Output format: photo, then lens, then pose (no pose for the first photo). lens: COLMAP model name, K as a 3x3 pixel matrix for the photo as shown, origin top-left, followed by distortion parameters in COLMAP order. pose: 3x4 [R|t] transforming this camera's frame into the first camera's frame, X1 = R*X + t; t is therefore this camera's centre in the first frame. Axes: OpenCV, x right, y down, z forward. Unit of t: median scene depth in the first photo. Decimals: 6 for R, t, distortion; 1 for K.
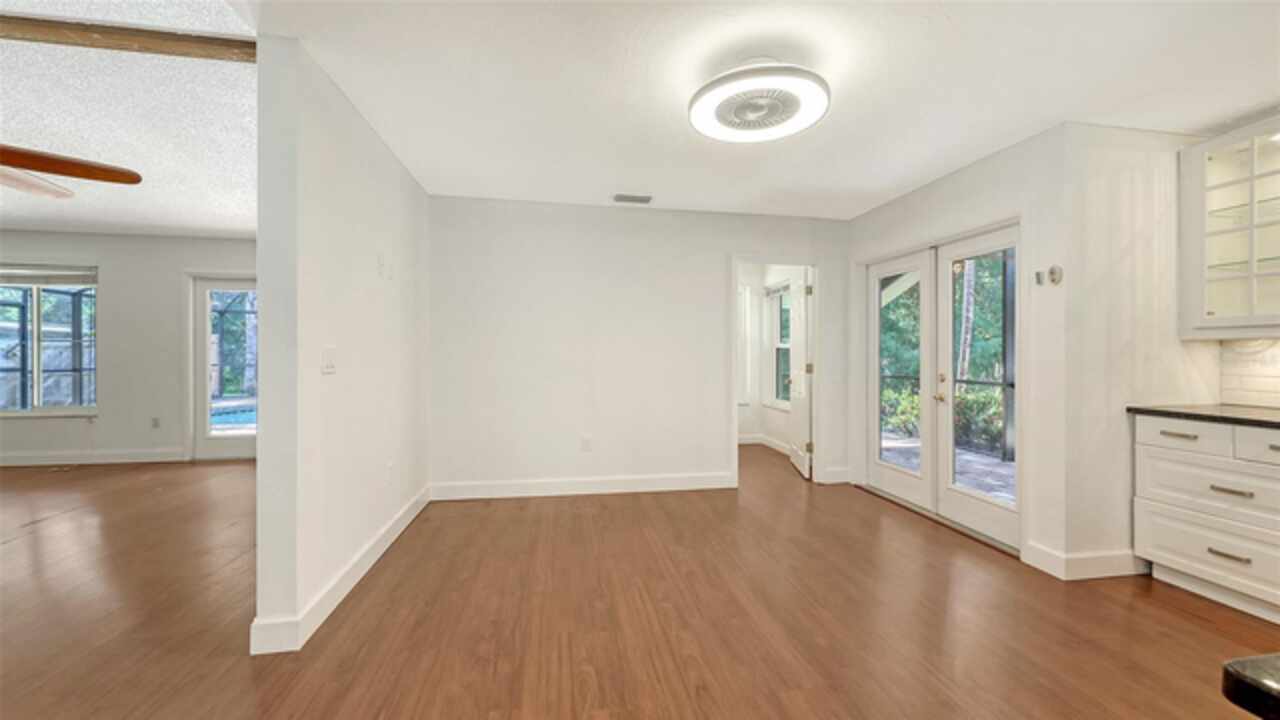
lens RADIAL K [[472.8, 0, 637.6], [0, 472.8, 340.6], [0, 0, 1]] dist [0.001874, 0.000300]
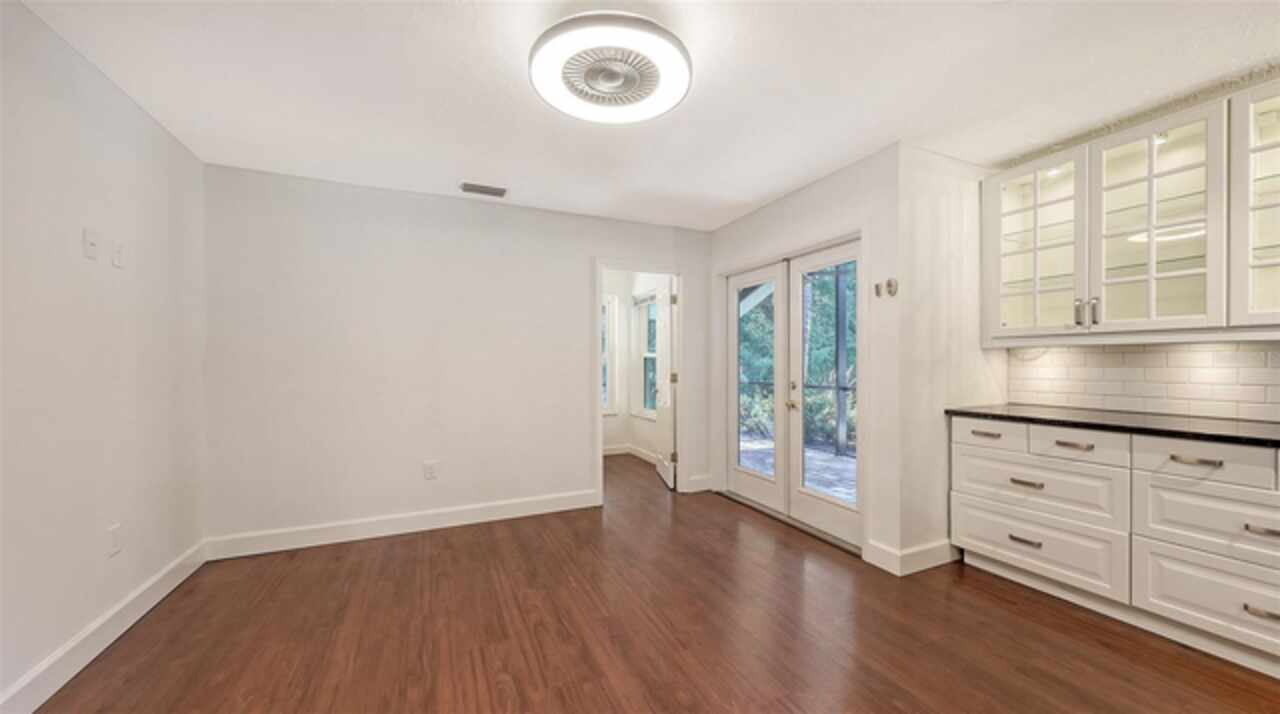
lens RADIAL K [[452.3, 0, 637.7], [0, 452.3, 361.4], [0, 0, 1]] dist [-0.000422, -0.000022]
pose [[0.965732, -0.010811, 0.259315, 0.059246], [0.004487, 0.999678, 0.024968, -0.000379], [-0.259502, -0.022949, 0.965470, 0.139513]]
